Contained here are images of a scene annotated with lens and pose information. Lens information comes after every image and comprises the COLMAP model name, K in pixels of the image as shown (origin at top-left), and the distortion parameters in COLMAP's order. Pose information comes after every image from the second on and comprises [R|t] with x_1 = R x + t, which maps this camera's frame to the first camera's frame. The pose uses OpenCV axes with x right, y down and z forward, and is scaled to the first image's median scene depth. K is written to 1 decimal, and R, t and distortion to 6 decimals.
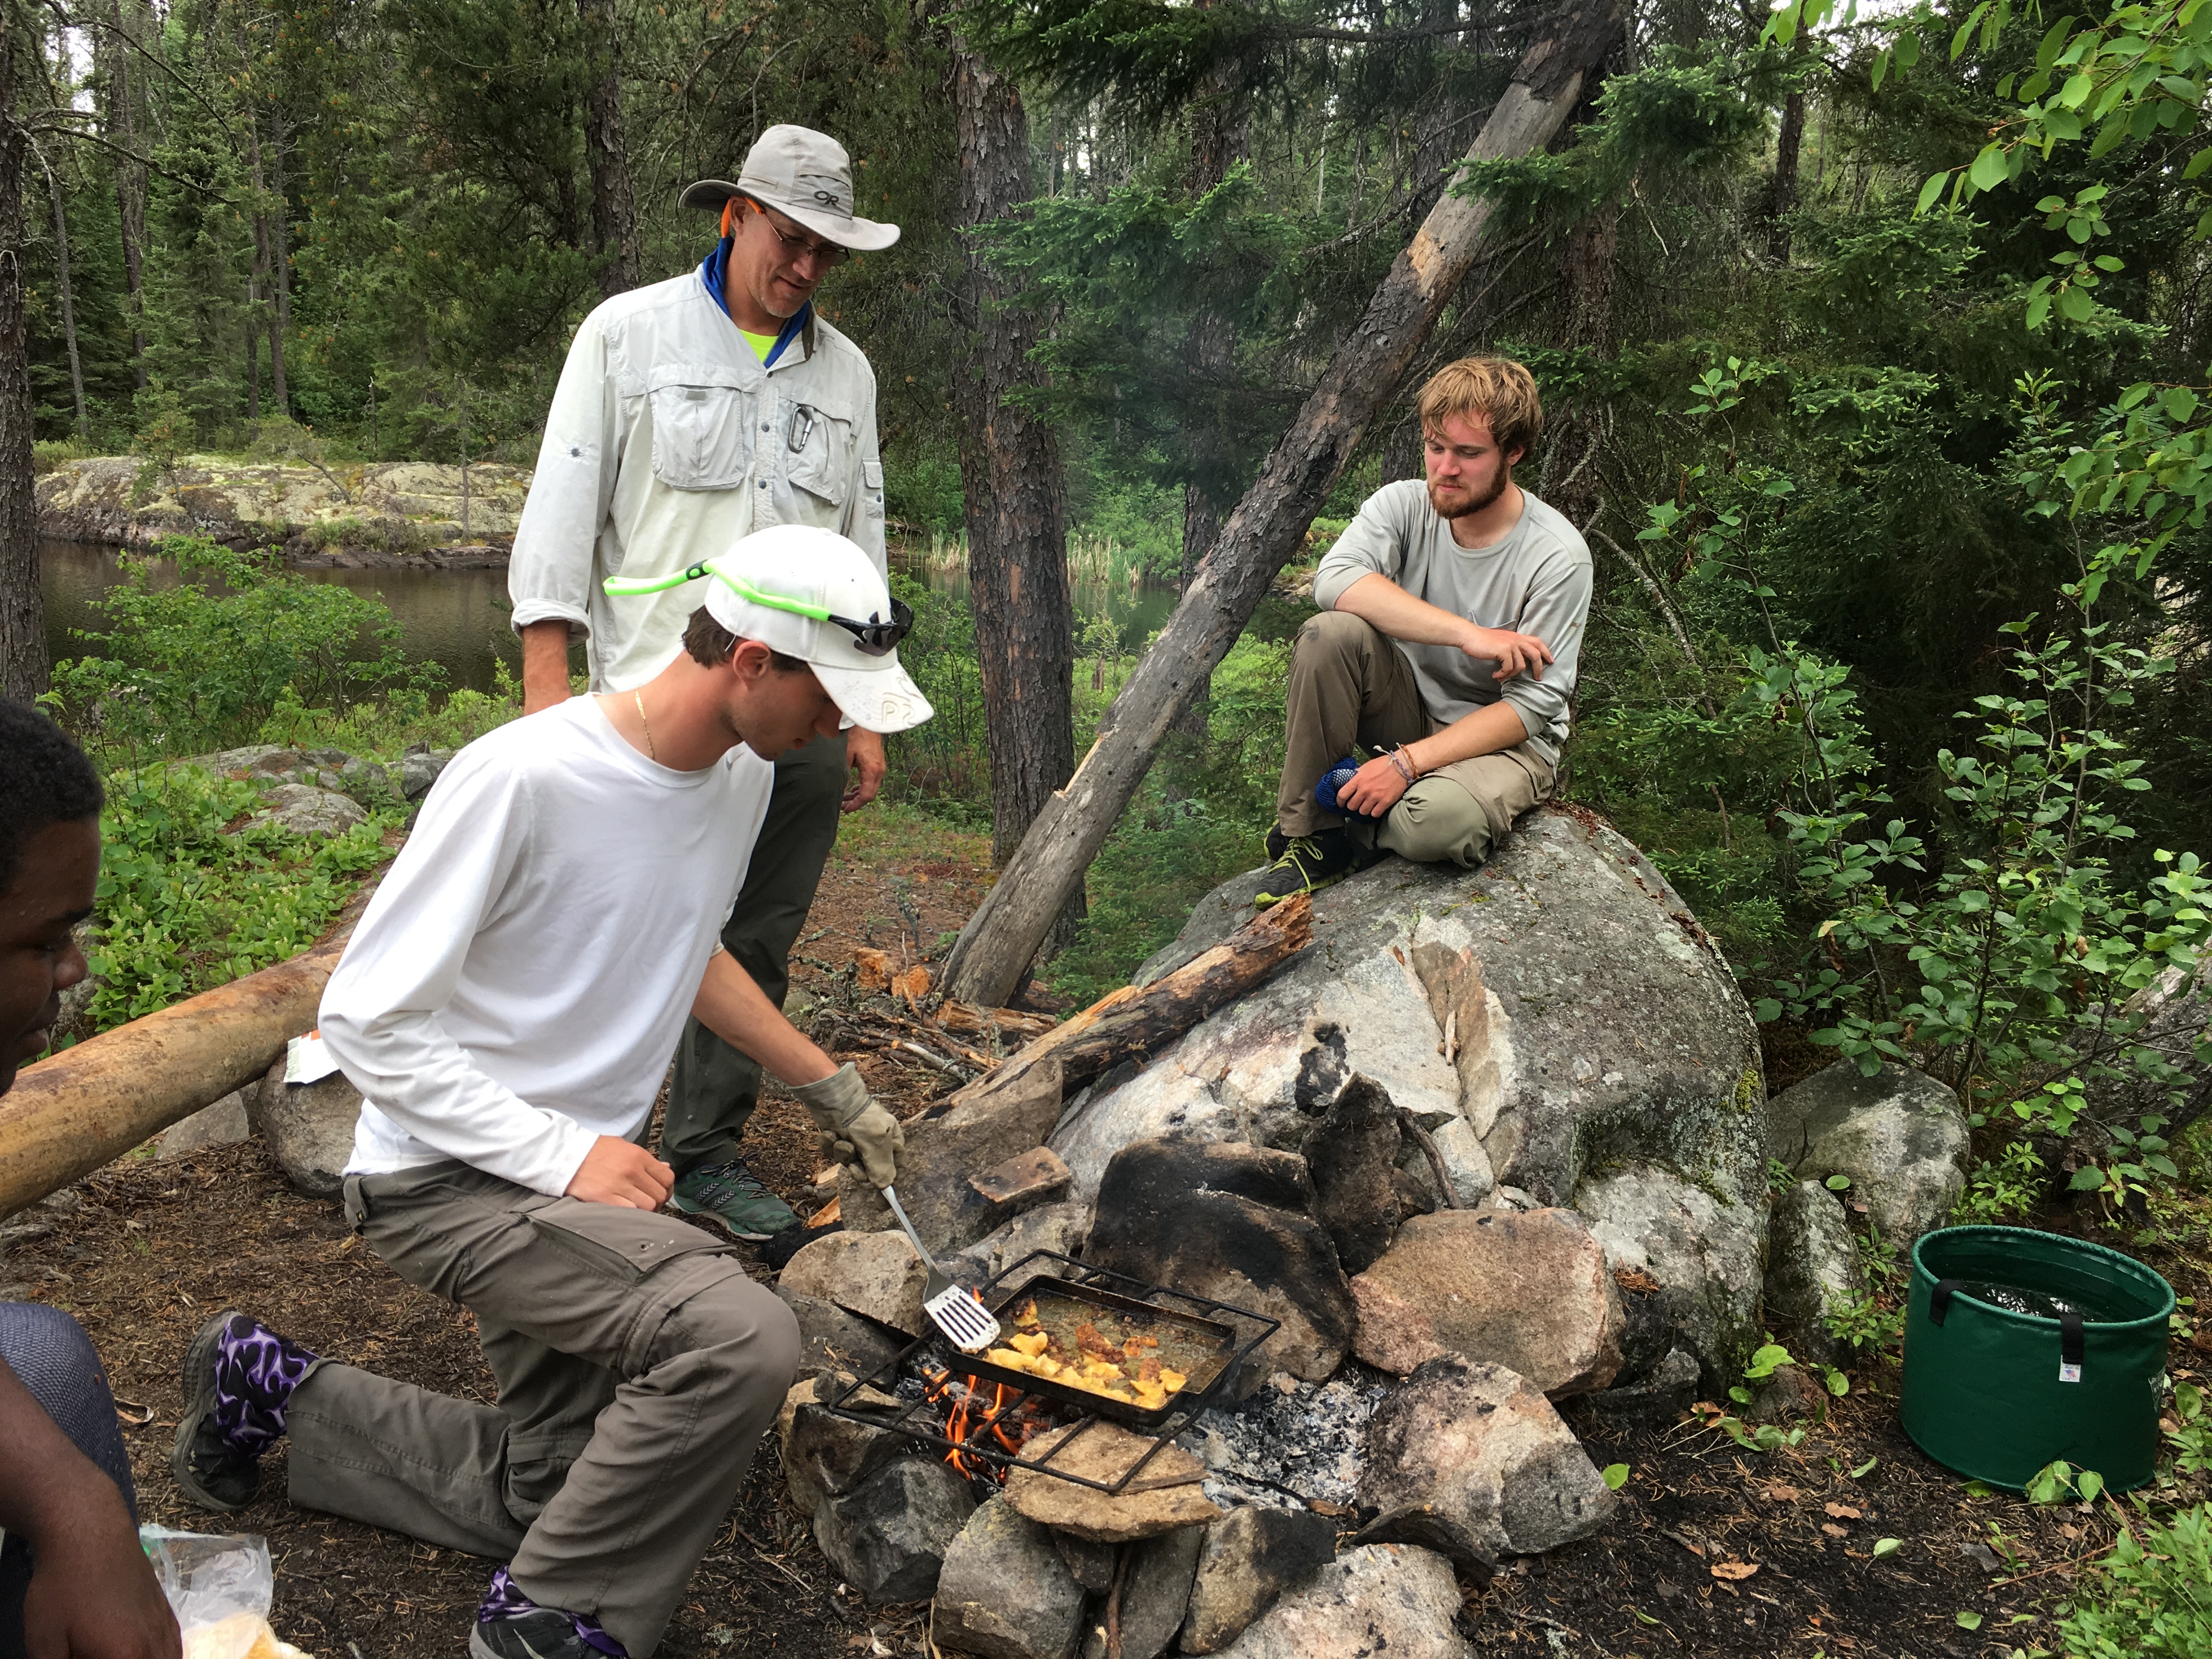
lens RADIAL K [[1903.5, 0, 1107.9], [0, 1903.5, 816.1], [0, 0, 1]] dist [0.086704, -0.144520]
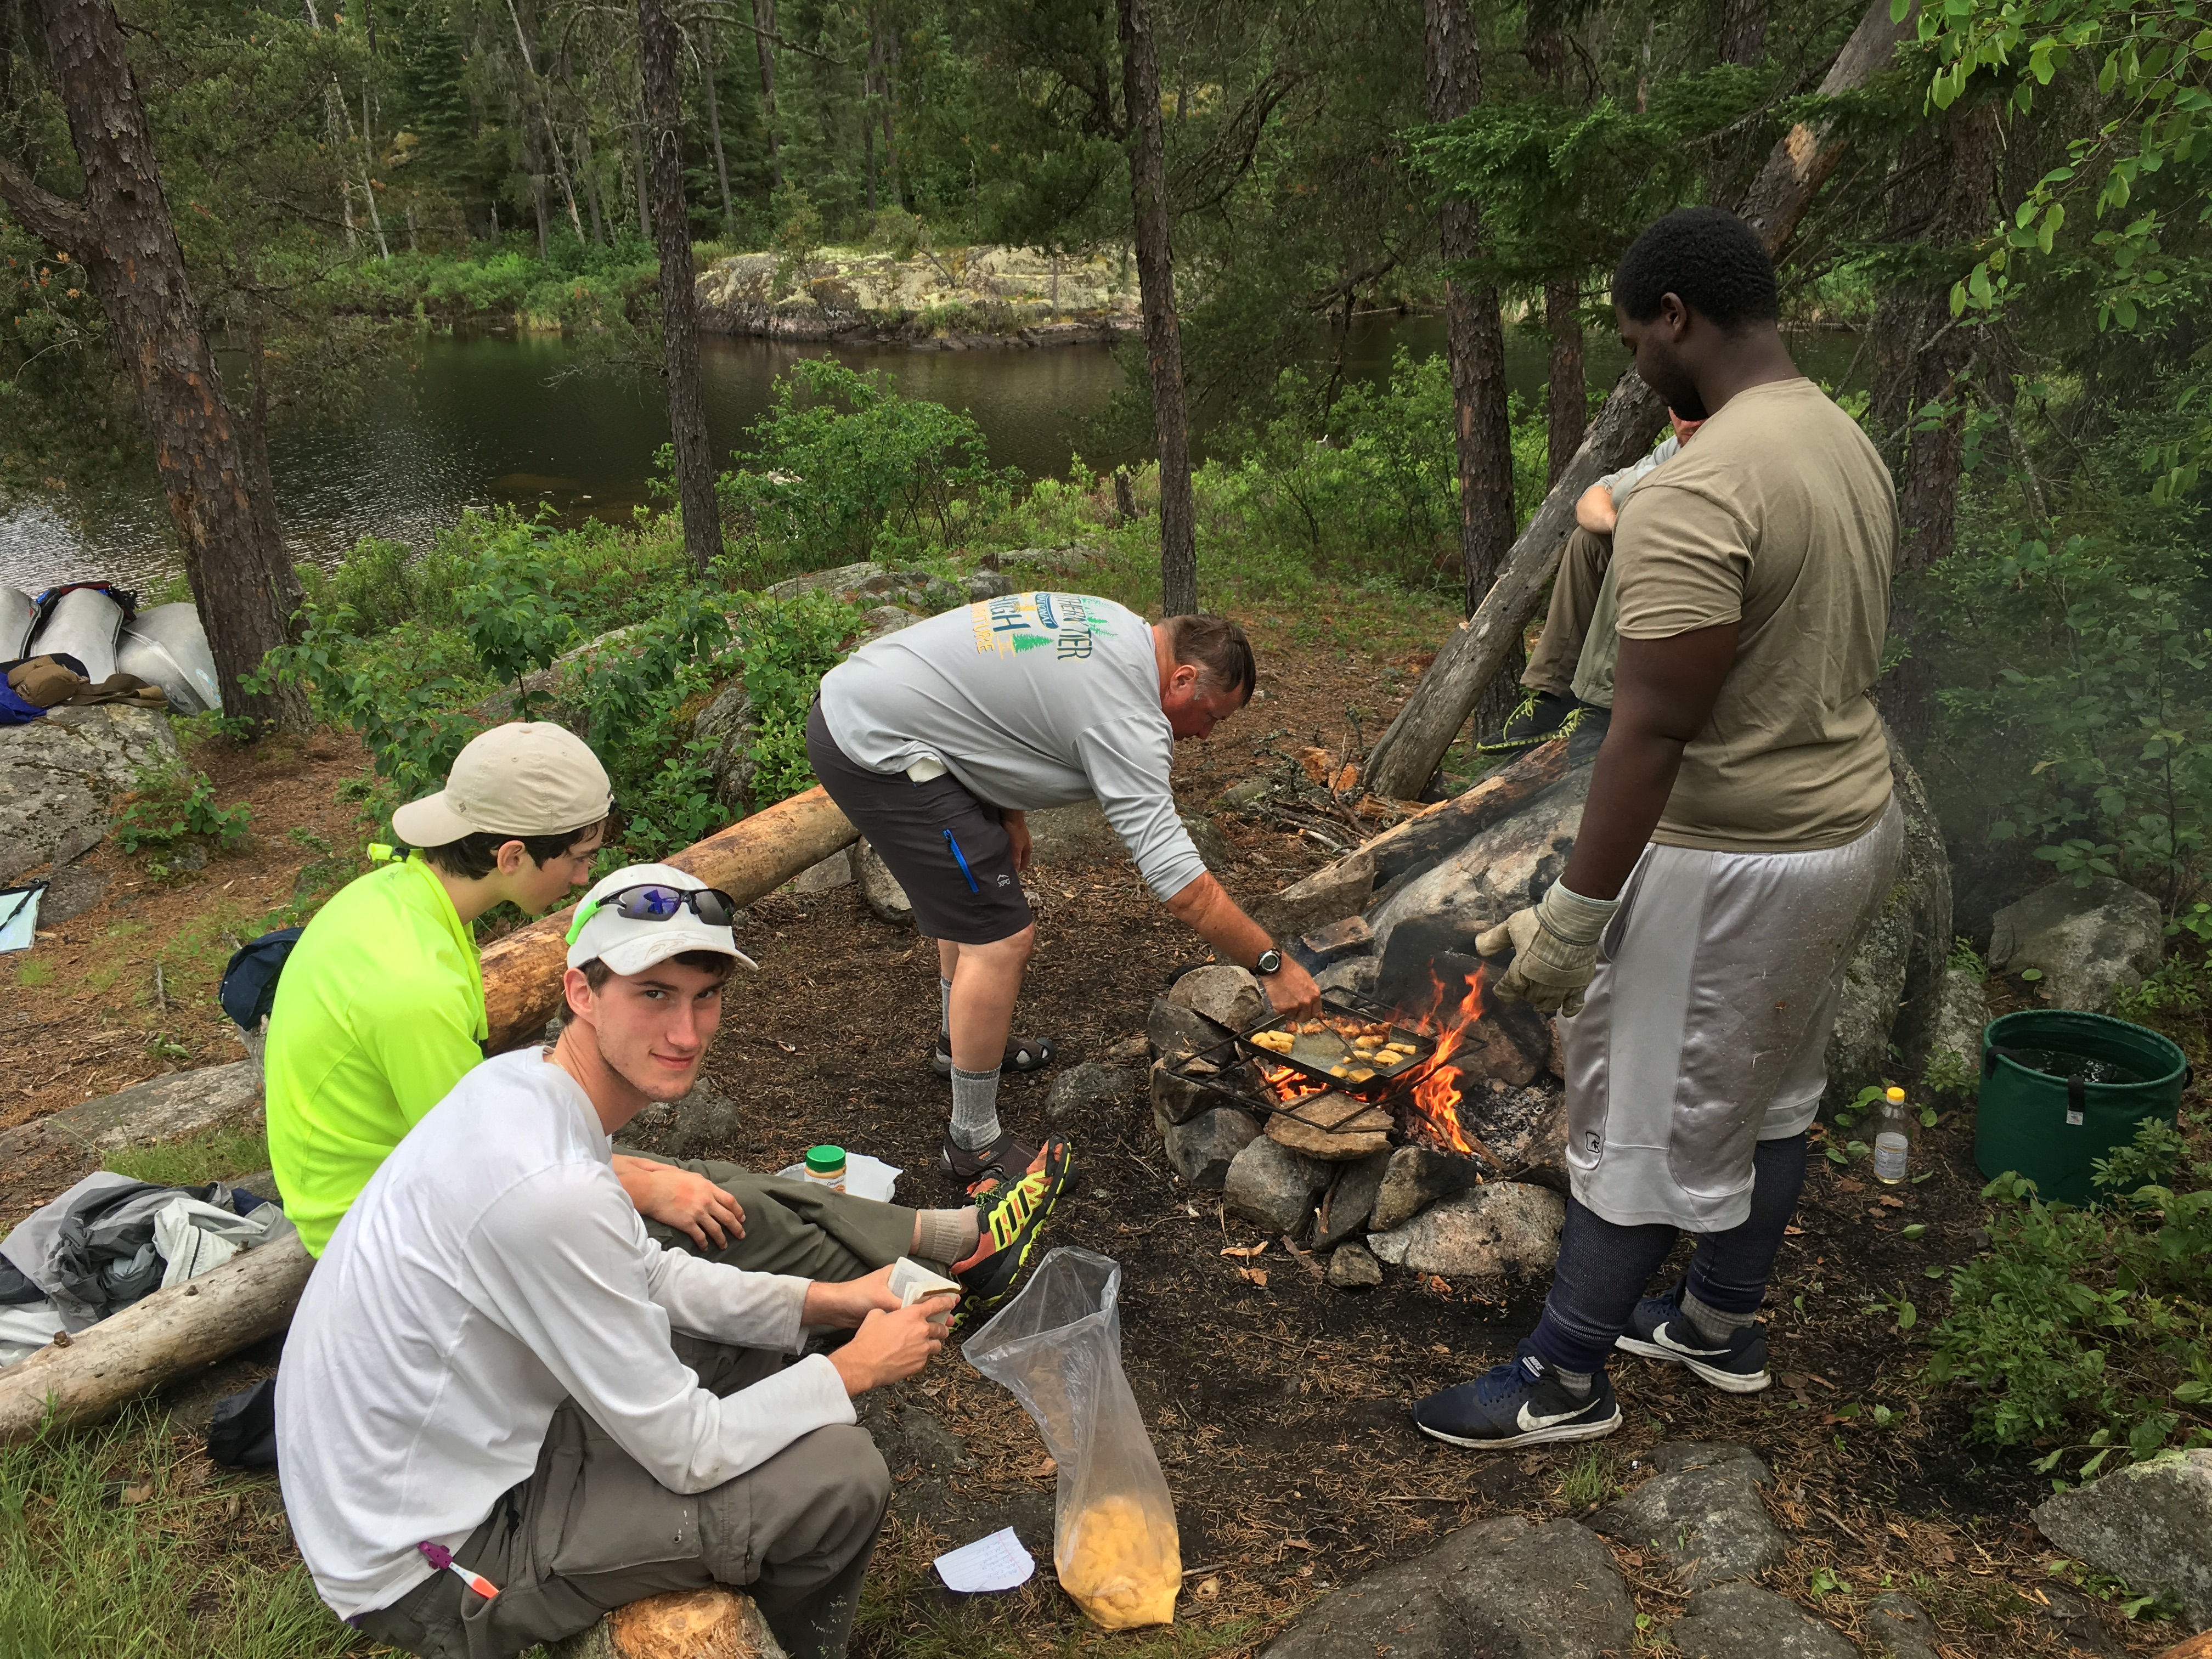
lens RADIAL K [[1903.5, 0, 1107.9], [0, 1903.5, 816.1], [0, 0, 1]] dist [0.086704, -0.144520]
pose [[0.954984, 0.033295, -0.294784, 0.122986], [0.004845, 0.991799, 0.127717, -0.048777], [0.296619, -0.123396, 0.946990, -0.228855]]
